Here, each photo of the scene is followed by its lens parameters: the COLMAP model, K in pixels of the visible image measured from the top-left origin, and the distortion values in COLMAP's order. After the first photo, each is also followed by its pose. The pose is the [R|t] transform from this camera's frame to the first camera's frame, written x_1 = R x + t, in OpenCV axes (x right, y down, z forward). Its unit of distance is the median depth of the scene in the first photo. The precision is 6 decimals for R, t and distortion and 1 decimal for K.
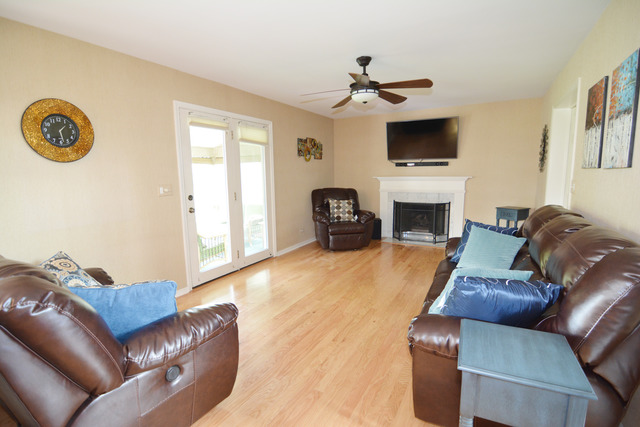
lens RADIAL K [[306.8, 0, 320.0], [0, 306.8, 213.5], [0, 0, 1]] dist [-0.011332, -0.000286]
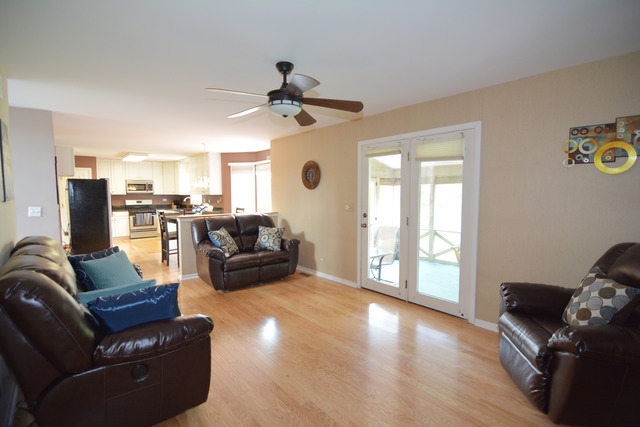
lens RADIAL K [[306.8, 0, 320.0], [0, 306.8, 213.5], [0, 0, 1]] dist [-0.011332, -0.000286]
pose [[-0.345814, 0.080455, -0.934847, 0.797486], [-0.116113, 0.984990, 0.127723, -0.195245], [0.931091, 0.152716, -0.331281, 1.231695]]
